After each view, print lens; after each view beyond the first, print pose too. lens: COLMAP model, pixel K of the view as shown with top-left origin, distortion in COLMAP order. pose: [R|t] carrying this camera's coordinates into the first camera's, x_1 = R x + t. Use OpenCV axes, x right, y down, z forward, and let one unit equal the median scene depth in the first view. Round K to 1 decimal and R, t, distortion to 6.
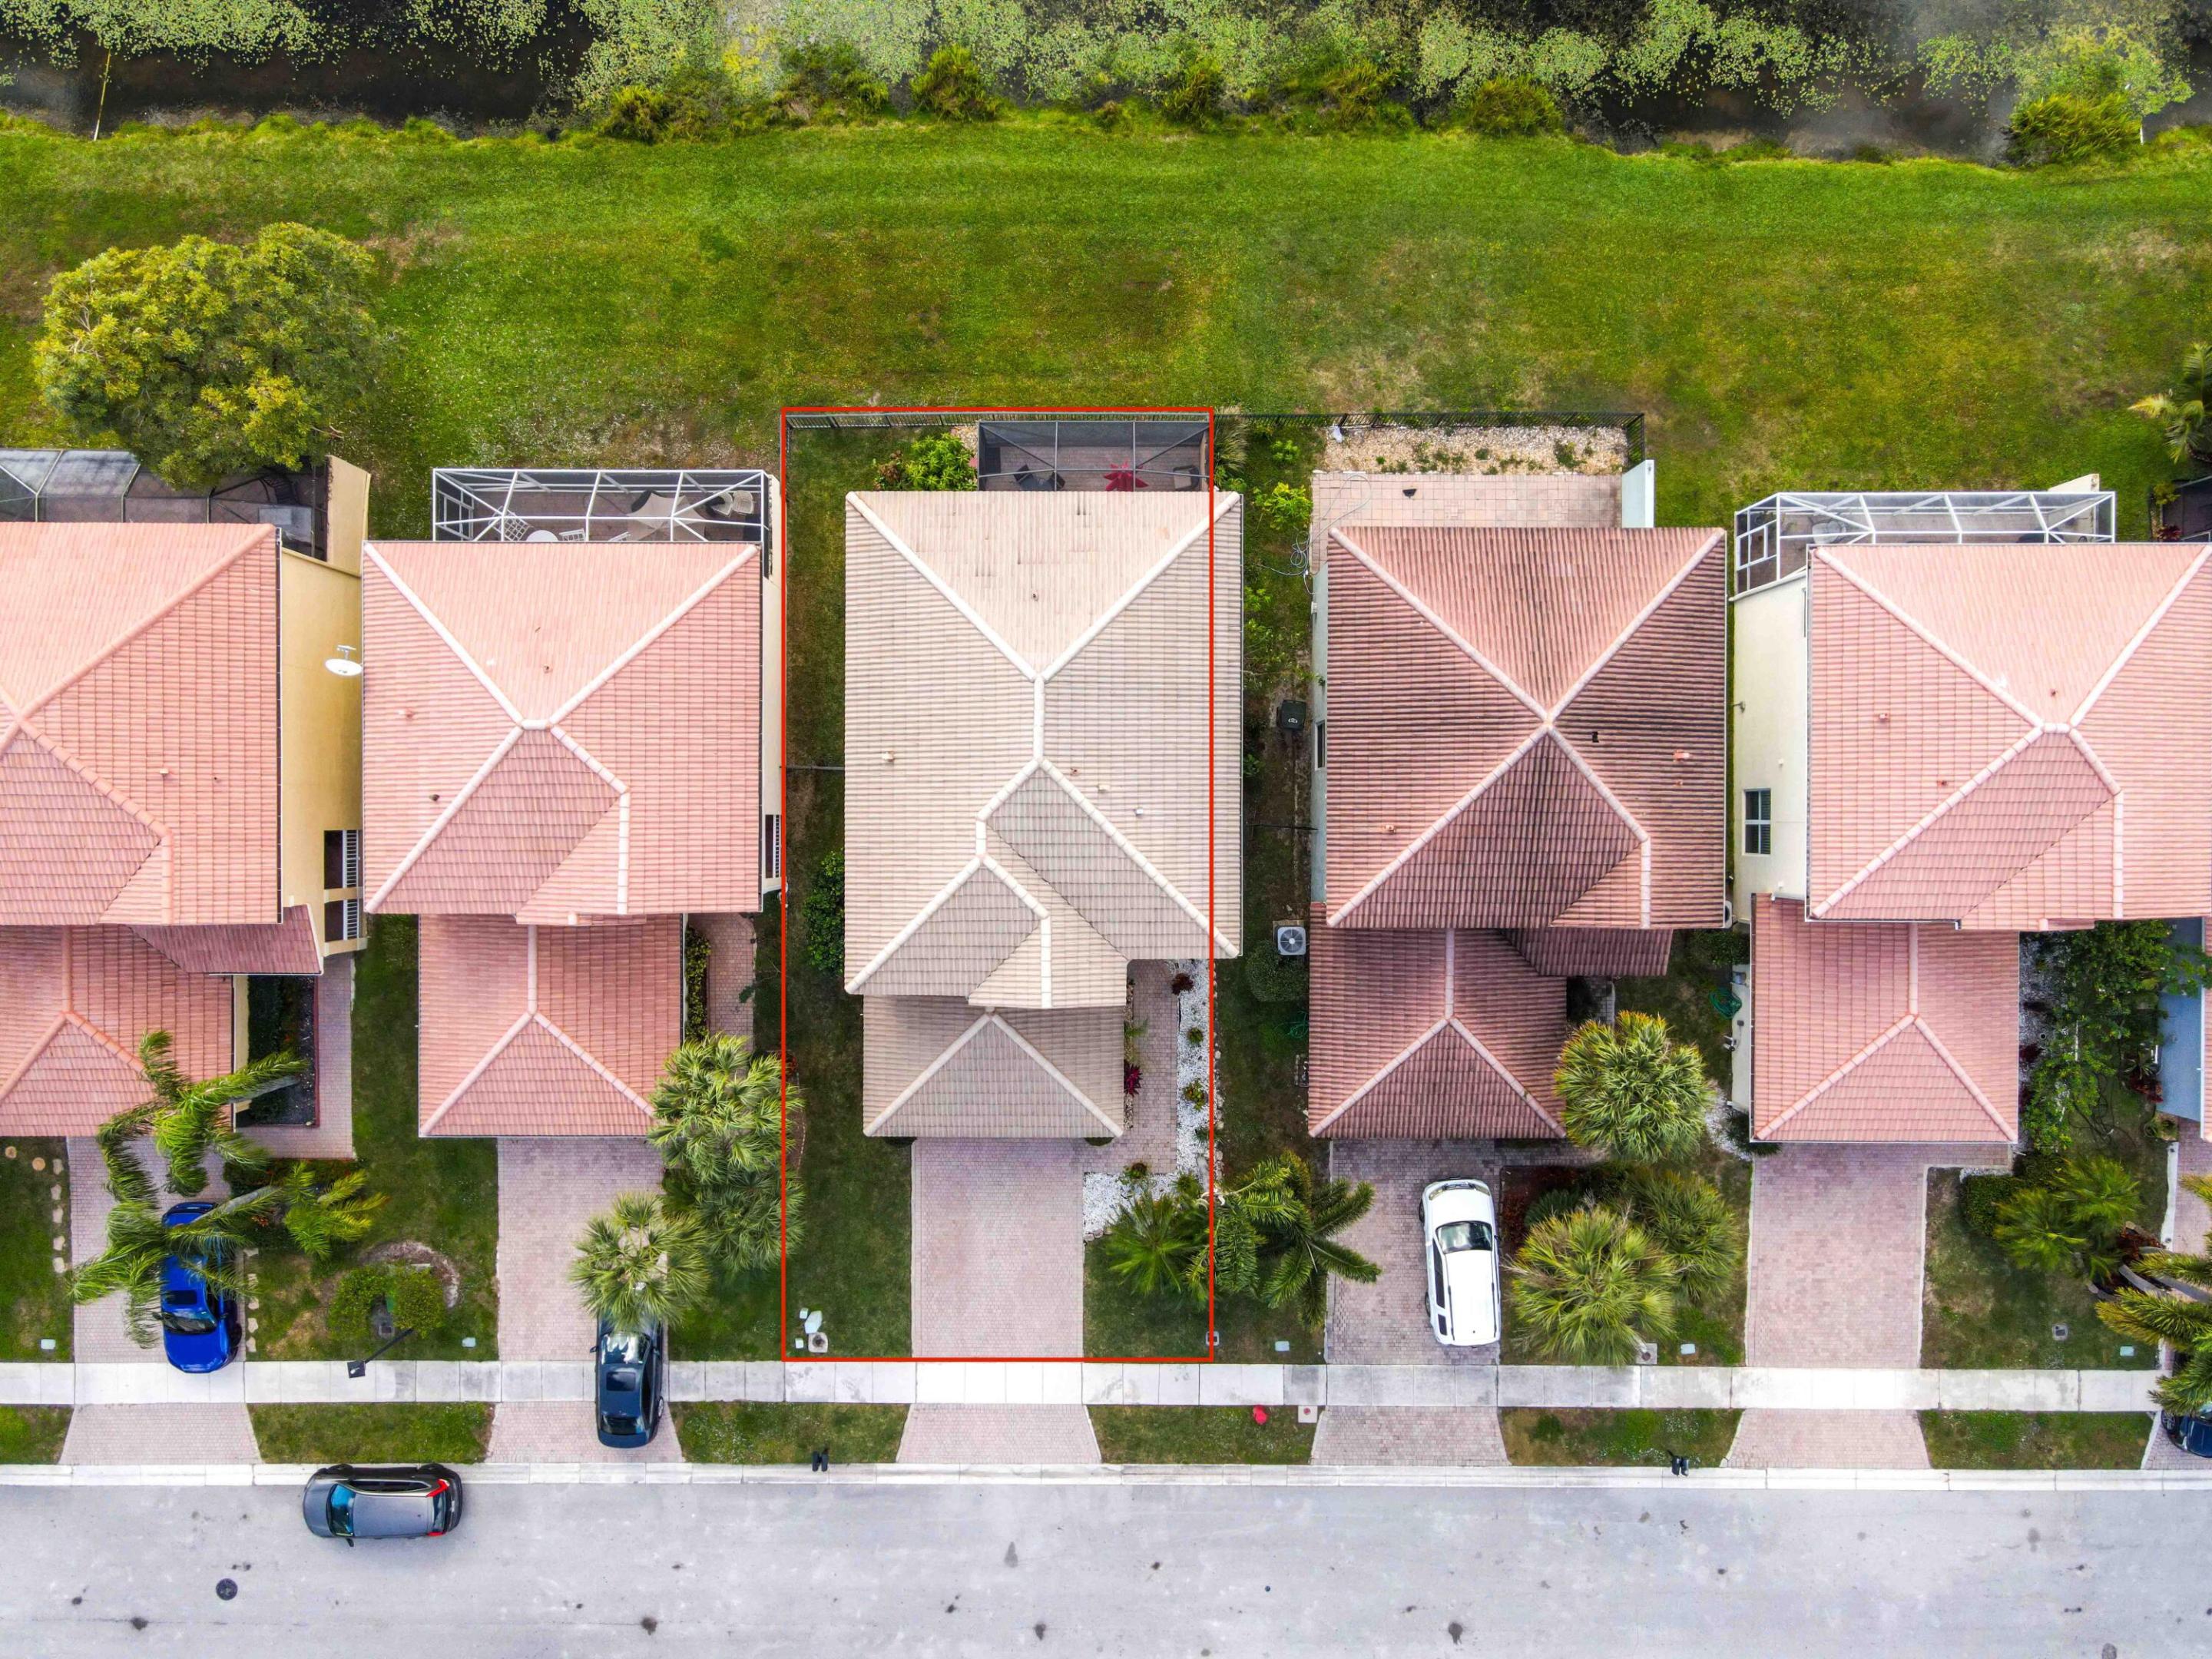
lens RADIAL K [[1600.5, 0, 1090.0], [0, 1600.5, 842.8], [0, 0, 1]] dist [0.032743, -0.027317]
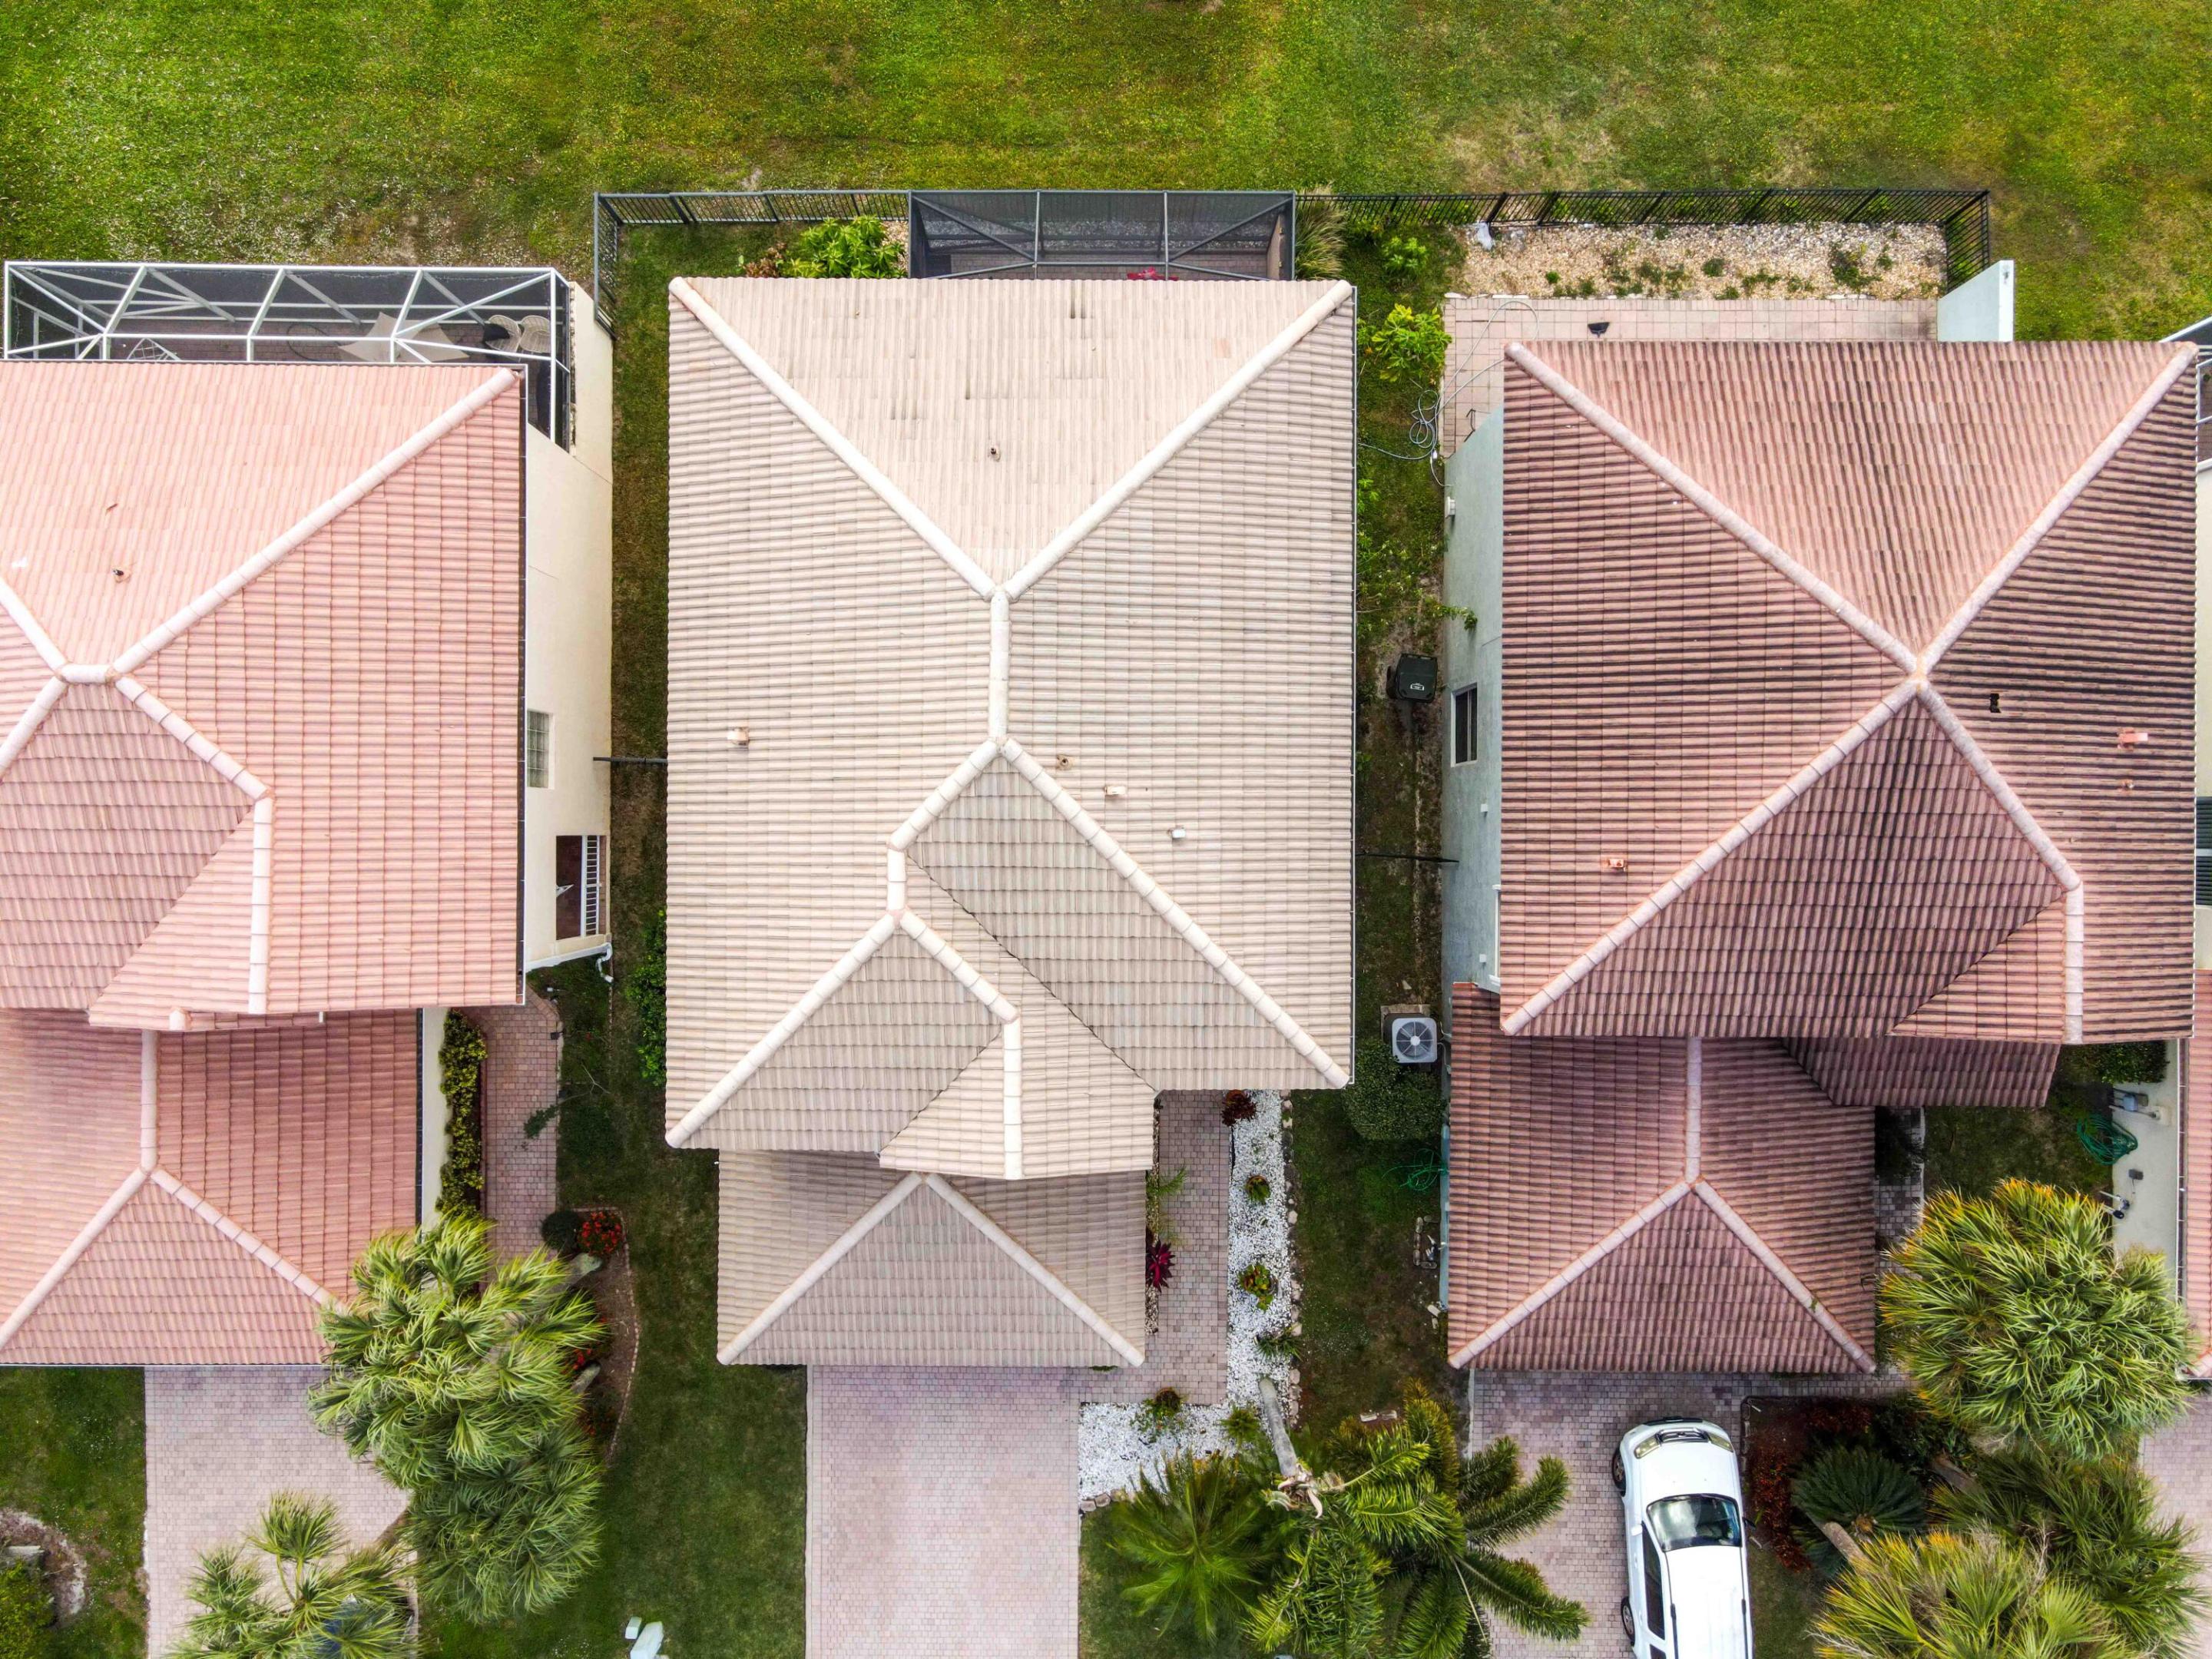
lens RADIAL K [[1600.5, 0, 1097.0], [0, 1600.5, 842.5], [0, 0, 1]] dist [0.032743, -0.027317]
pose [[0.999992, 0.003003, 0.002711, 0.000612], [-0.002982, 0.999965, -0.007855, -0.010049], [-0.002735, 0.007847, 0.999965, 0.368809]]
